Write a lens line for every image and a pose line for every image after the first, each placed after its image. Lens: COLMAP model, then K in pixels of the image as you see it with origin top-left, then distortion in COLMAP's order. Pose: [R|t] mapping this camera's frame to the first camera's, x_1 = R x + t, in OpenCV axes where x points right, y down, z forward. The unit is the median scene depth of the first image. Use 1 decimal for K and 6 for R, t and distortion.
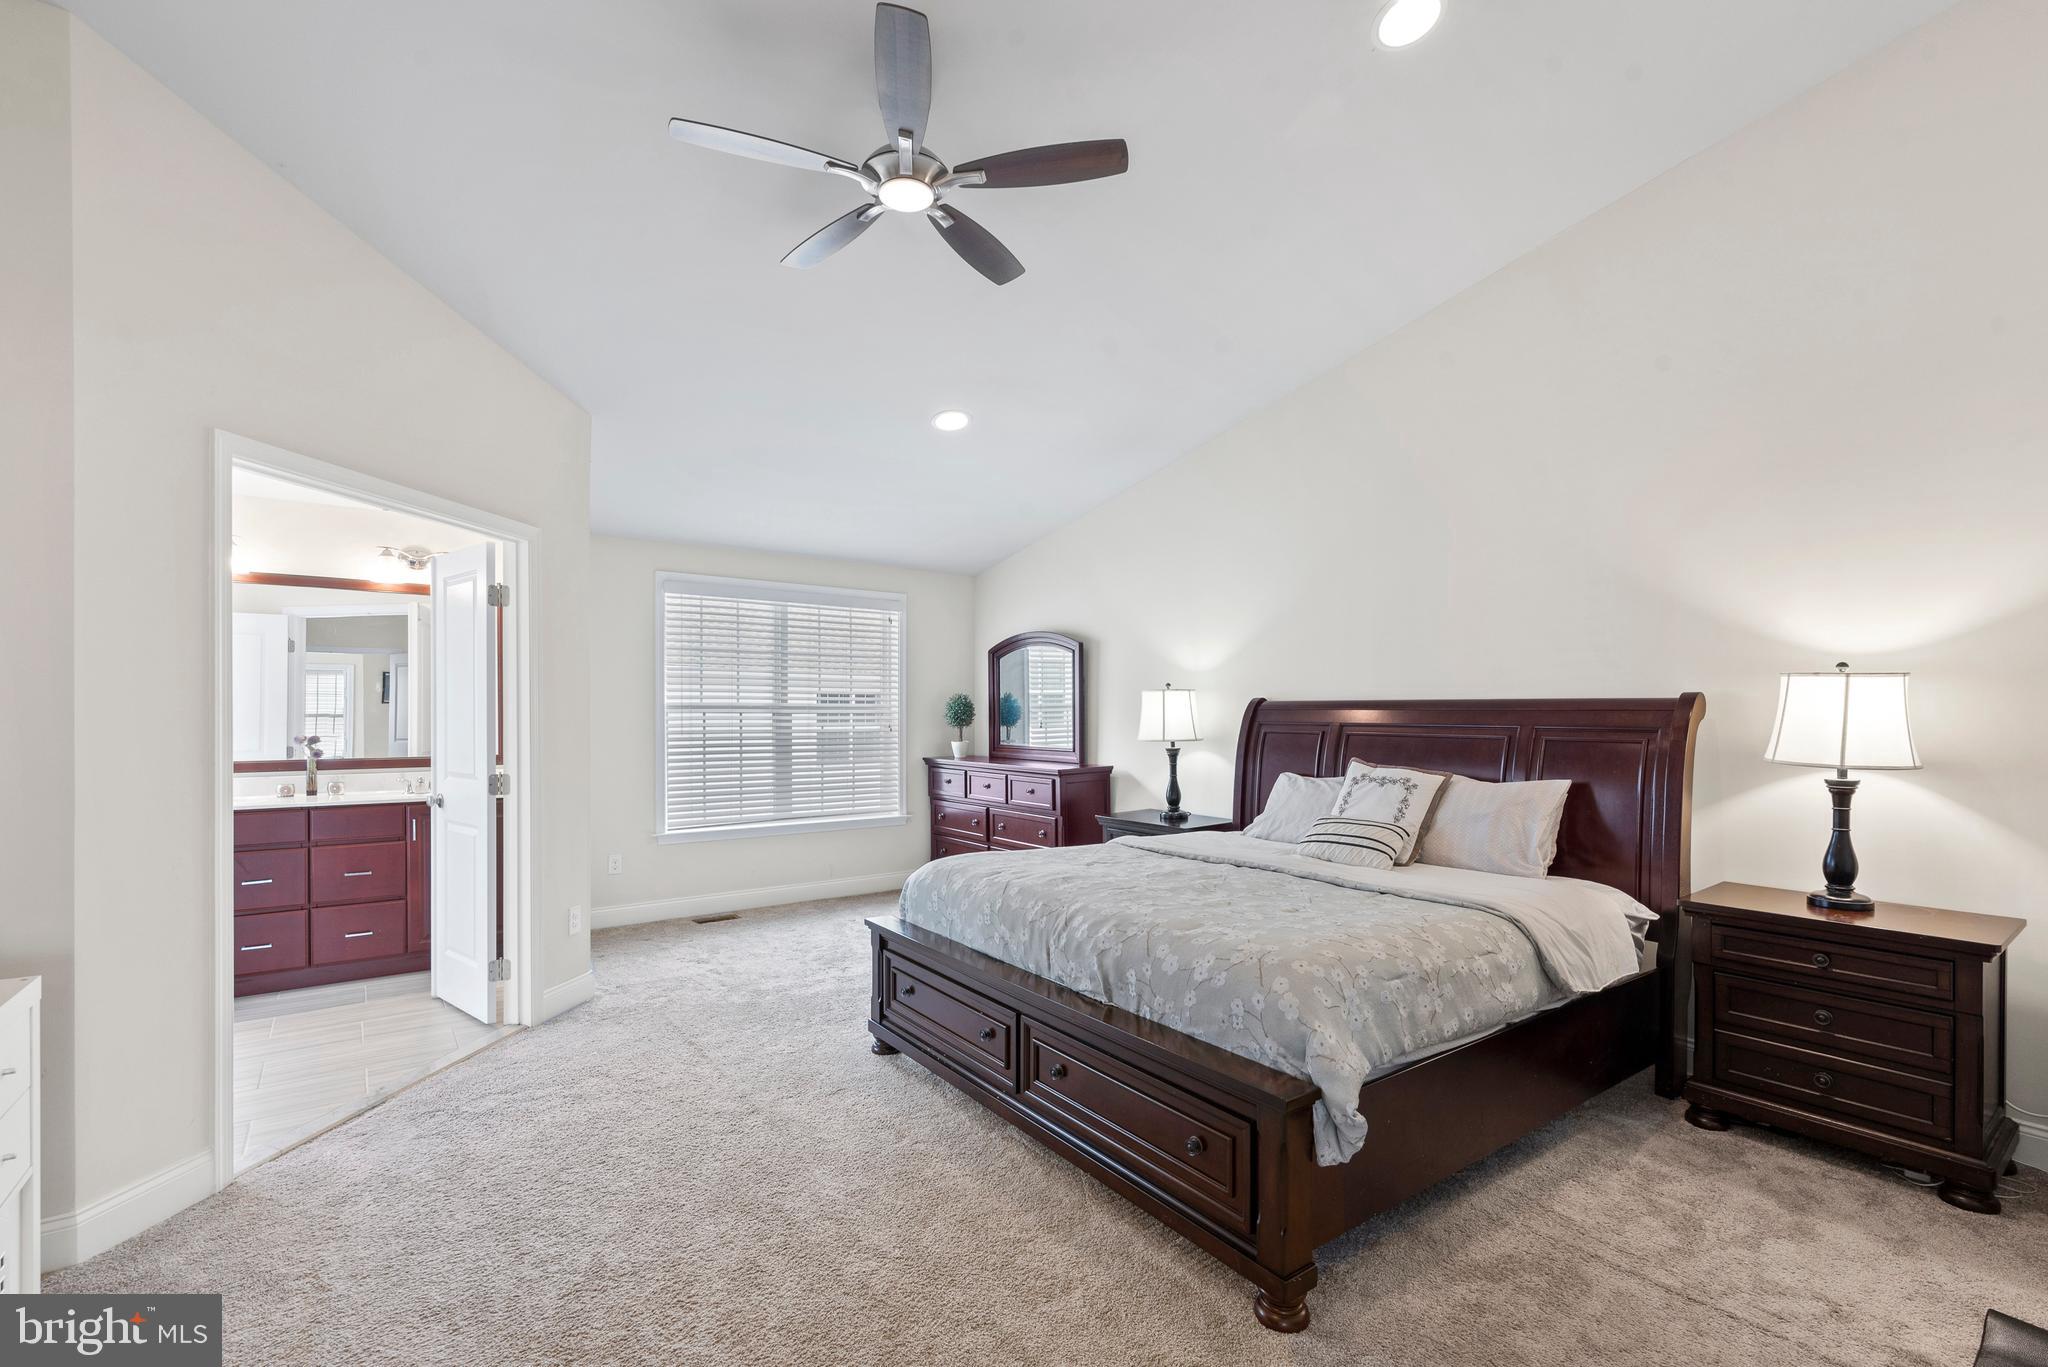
lens RADIAL K [[889.9, 0, 1023.0], [0, 889.9, 724.5], [0, 0, 1]] dist [0.008071, 0.000269]
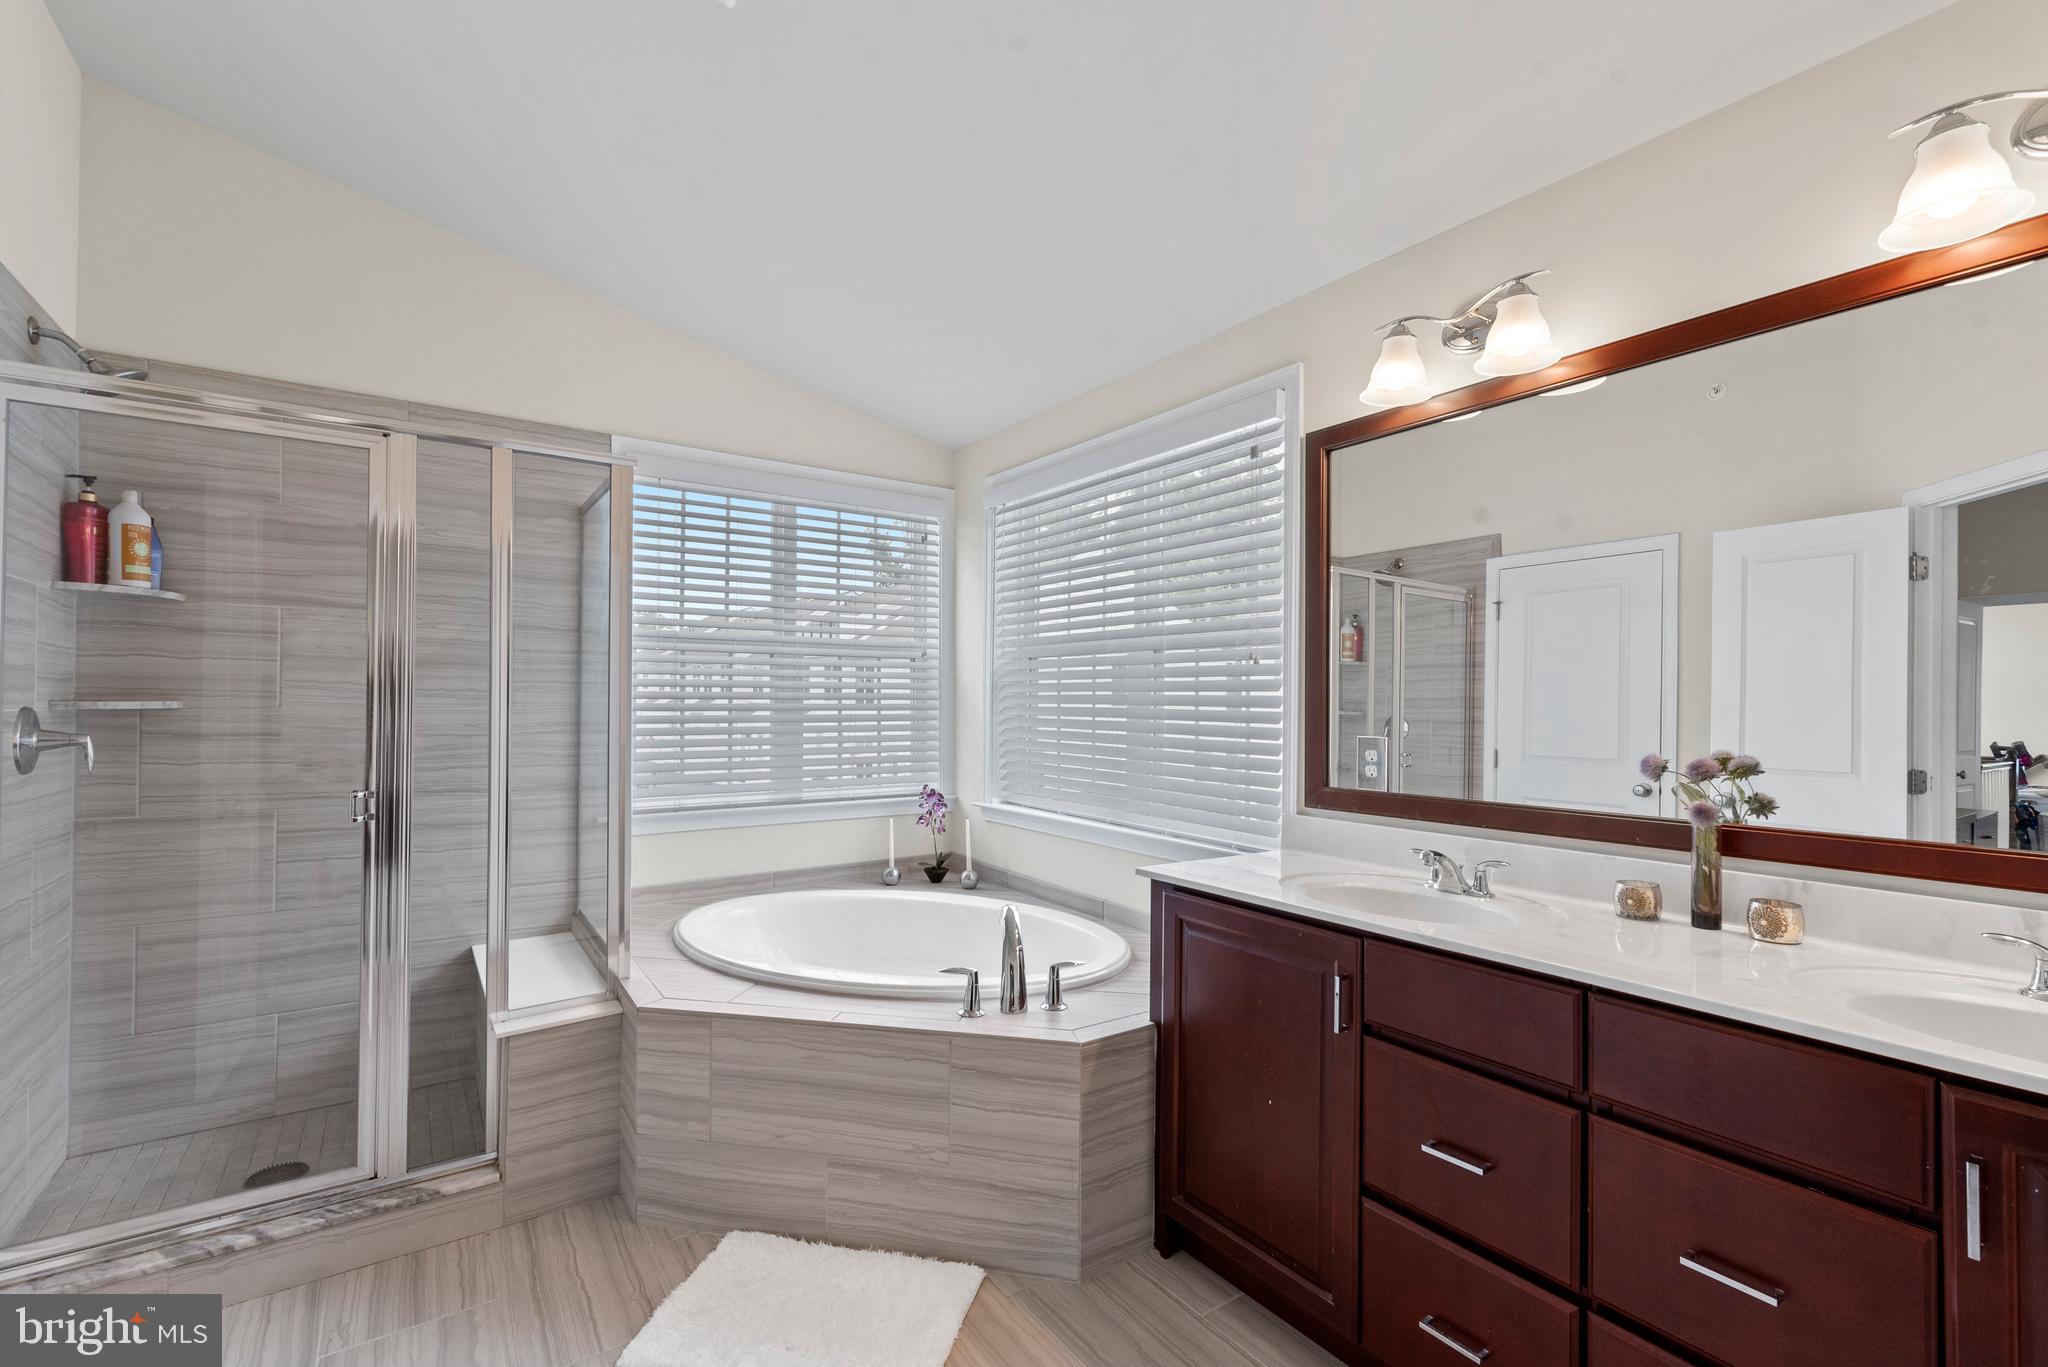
lens RADIAL K [[889.9, 0, 1015.1], [0, 889.9, 701.0], [0, 0, 1]] dist [0.008071, 0.000269]
pose [[-0.034987, -0.007436, -0.999360, -0.472277], [-0.017326, 0.999827, -0.006833, -0.002110], [0.999238, 0.017076, -0.035110, 0.806935]]
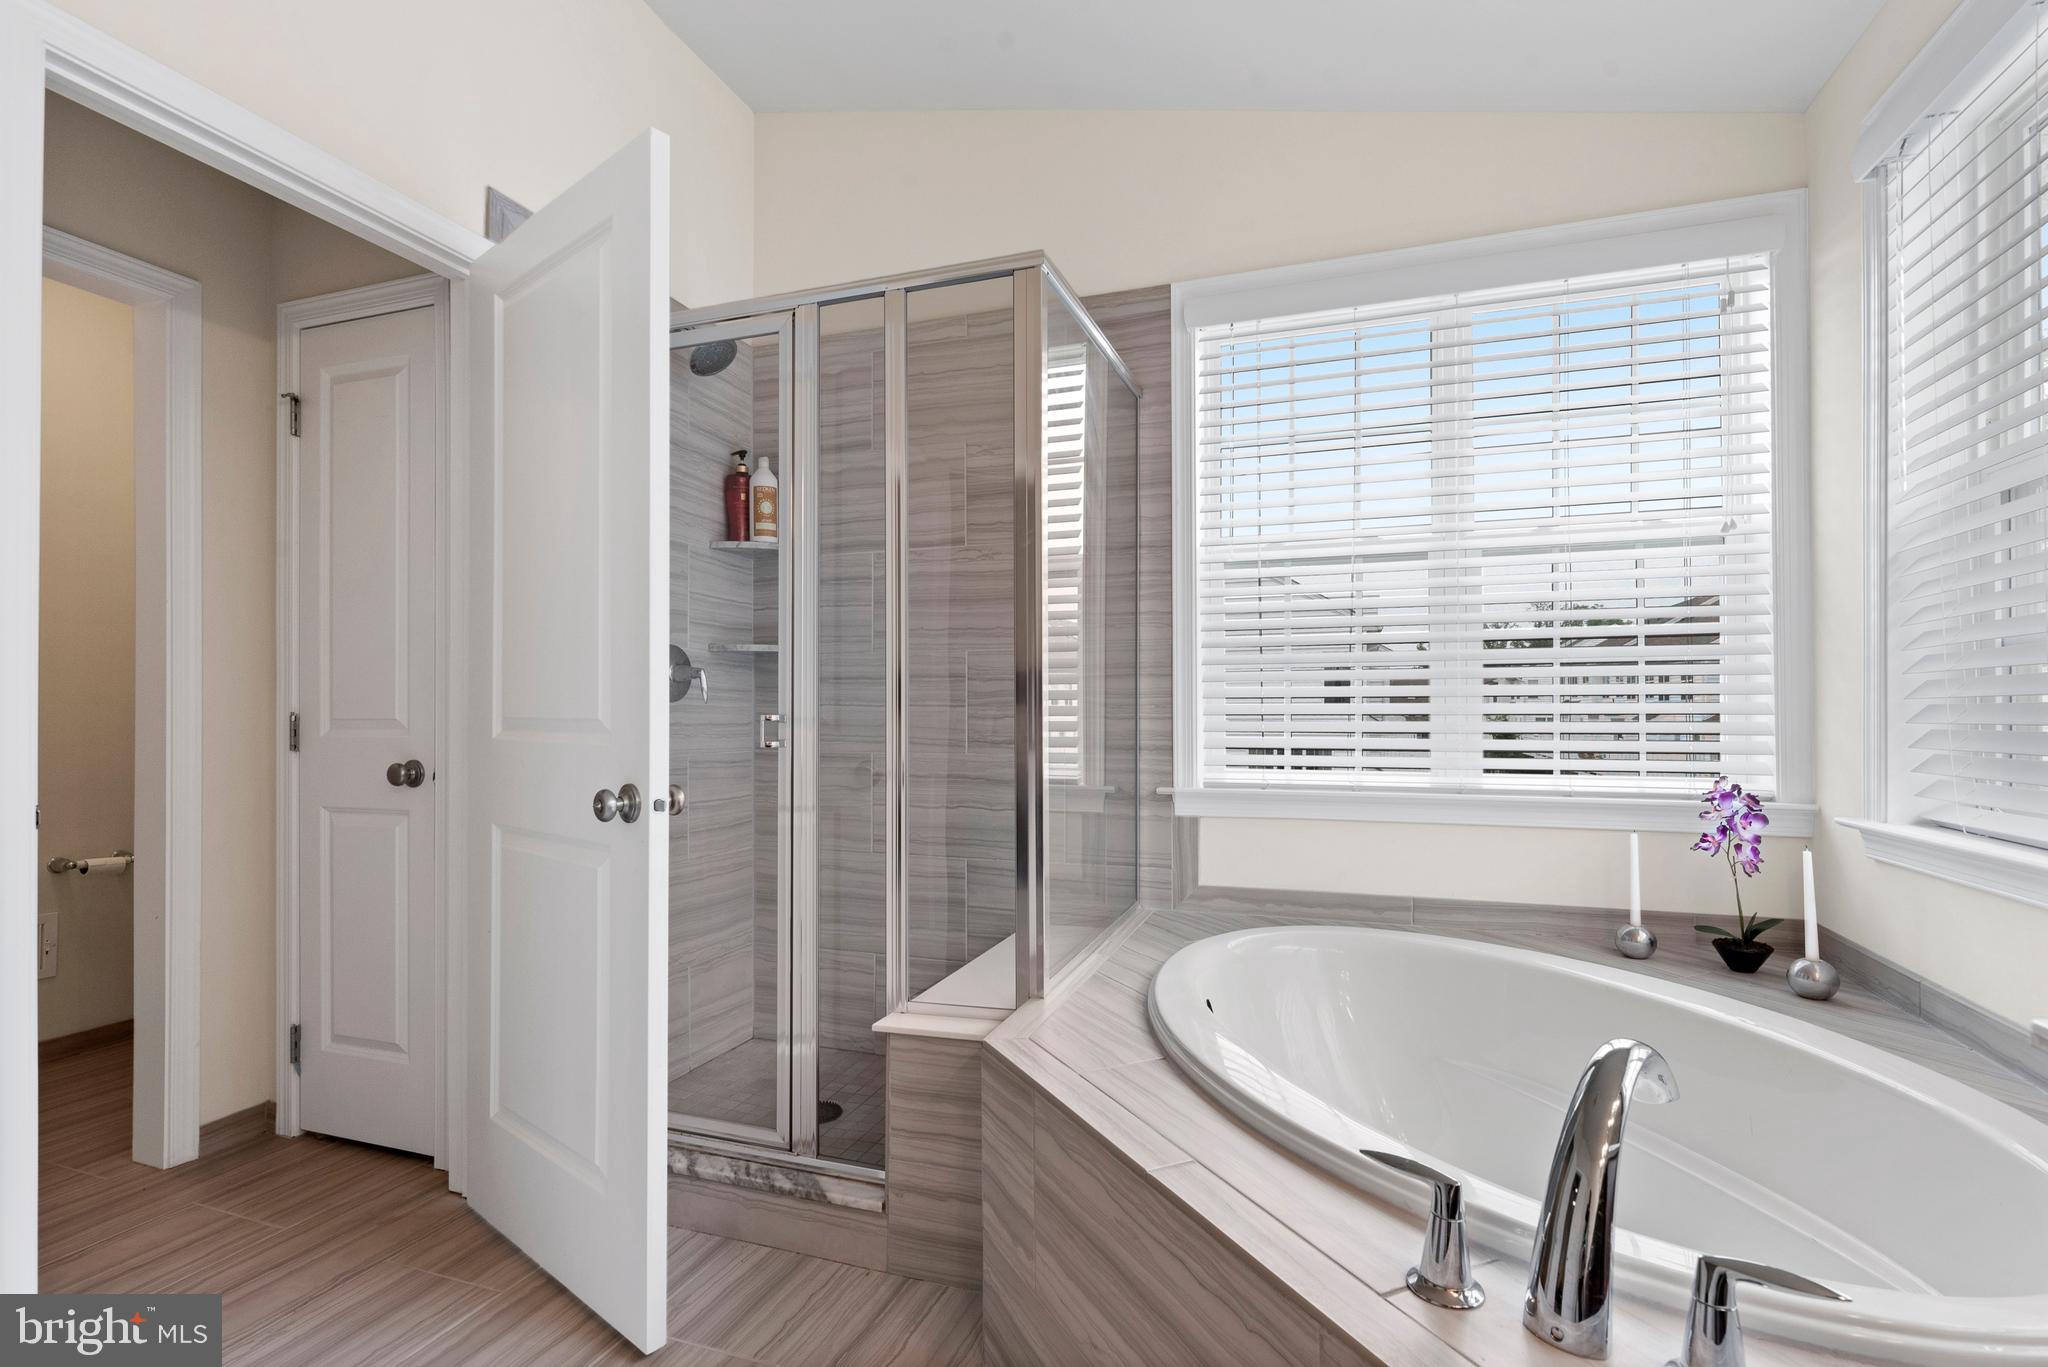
lens RADIAL K [[958.1, 0, 1019.2], [0, 958.1, 710.1], [0, 0, 1]] dist [-0.010448, -0.000123]
pose [[-0.830788, -0.006217, -0.556554, -0.789166], [-0.010390, 0.999937, 0.004339, 0.044729], [0.556492, 0.009387, -0.830800, 0.891994]]
